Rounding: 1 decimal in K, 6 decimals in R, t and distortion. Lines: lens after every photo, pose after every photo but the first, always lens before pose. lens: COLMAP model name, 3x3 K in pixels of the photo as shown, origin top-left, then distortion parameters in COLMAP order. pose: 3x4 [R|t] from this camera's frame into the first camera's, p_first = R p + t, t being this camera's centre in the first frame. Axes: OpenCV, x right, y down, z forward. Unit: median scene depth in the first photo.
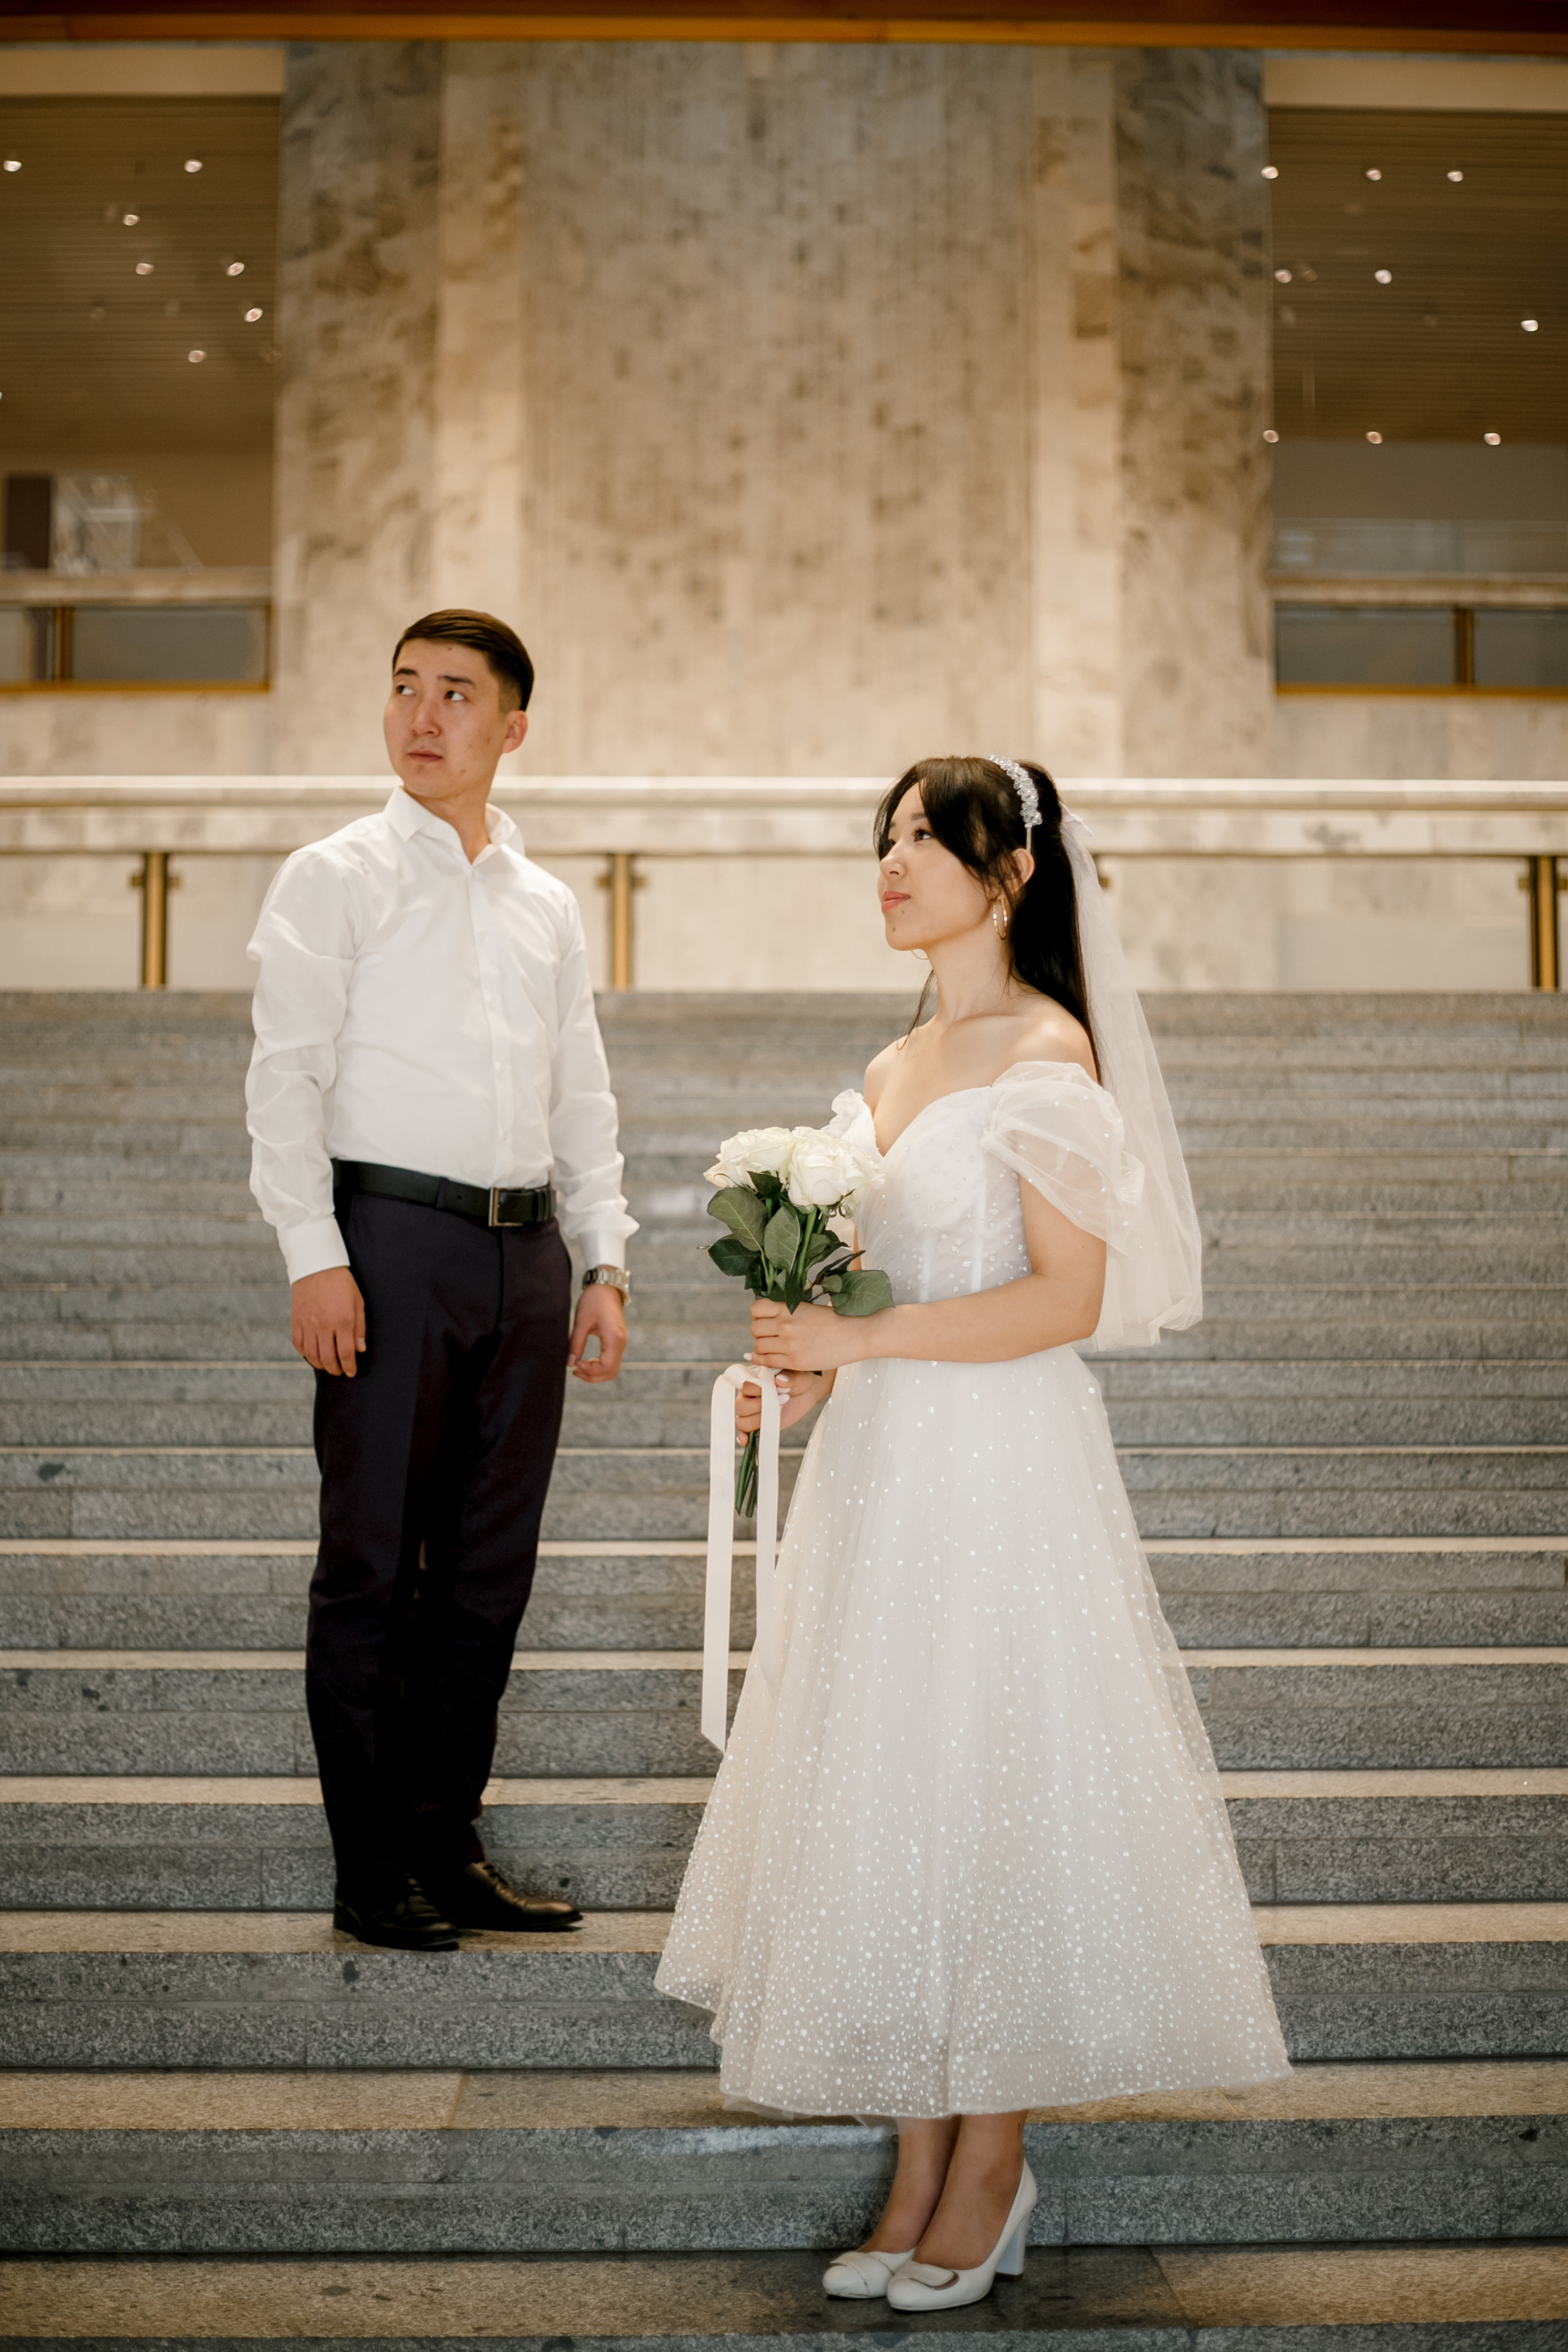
lens RADIAL K [[3605.0, 0, 754.9], [0, 3605.0, 1288.8], [0, 0, 1]] dist [-0.118999, 0.000000]
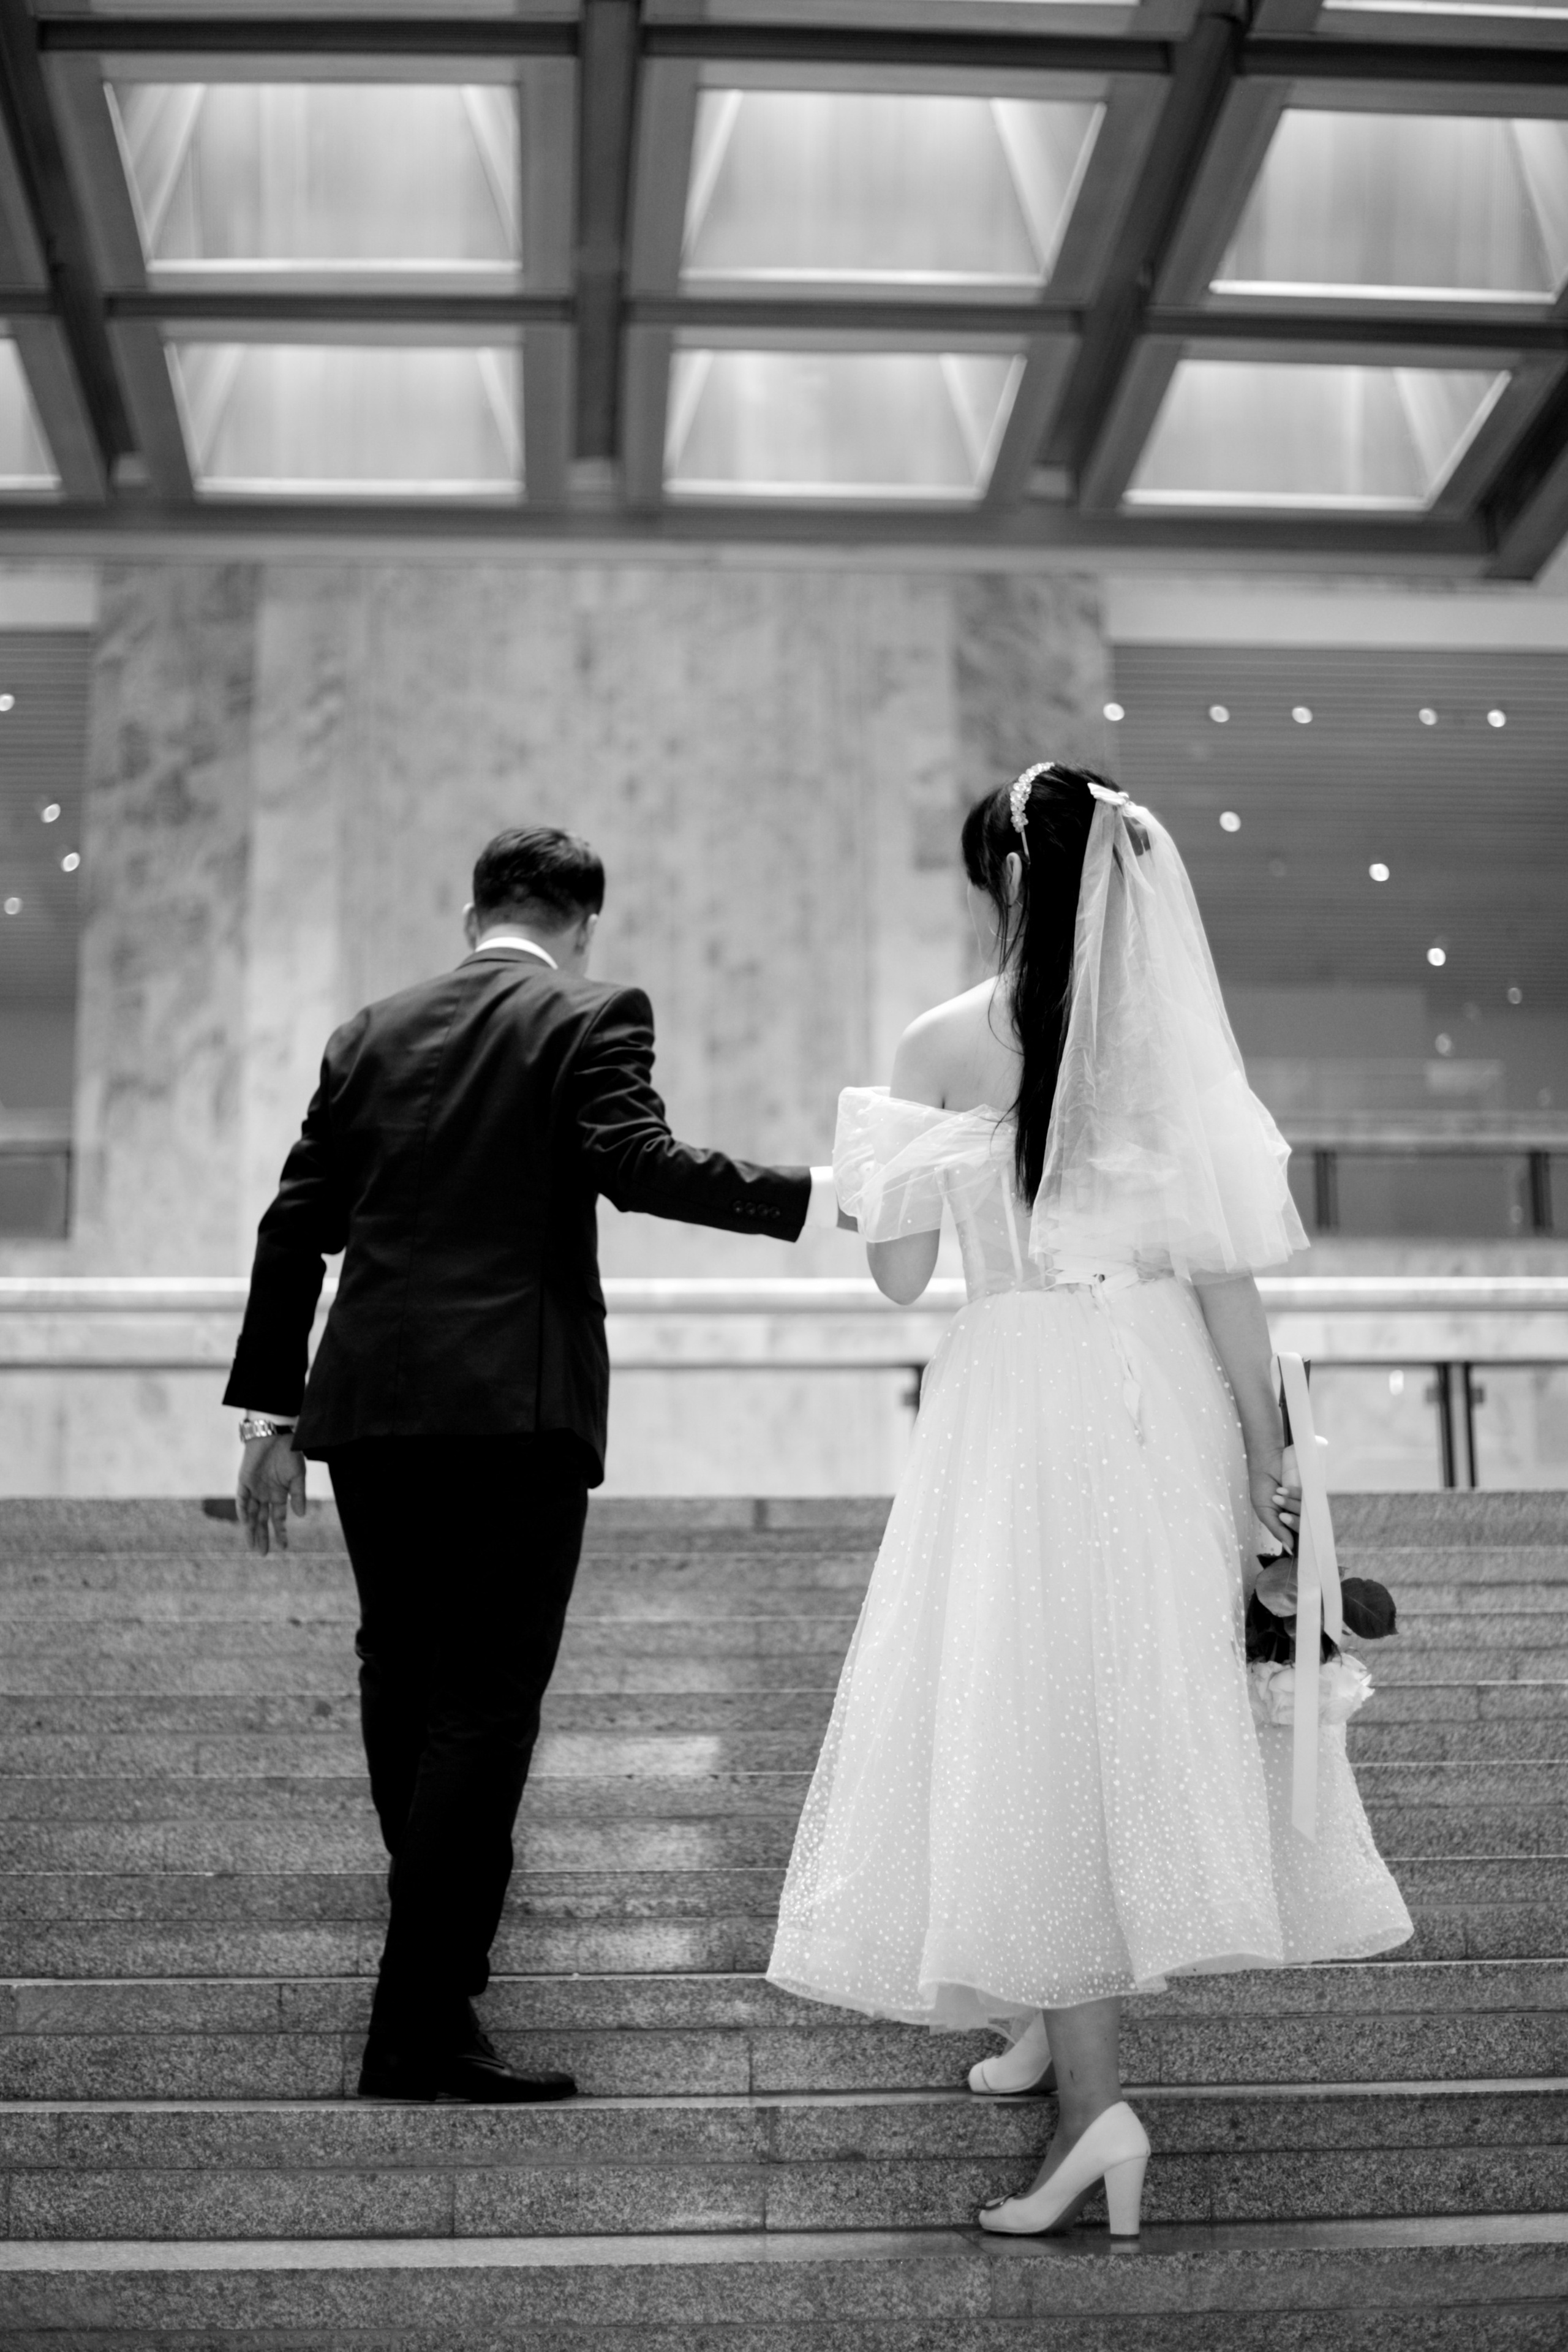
lens RADIAL K [[3605.0, 0, 782.4], [0, 3605.0, 1219.8], [0, 0, 1]] dist [-0.118999, 0.000000]
pose [[0.998798, -0.000766, 0.049011, 0.024135], [0.009594, 0.983596, -0.180132, 0.001256], [-0.048069, 0.180386, 0.982421, 0.242075]]
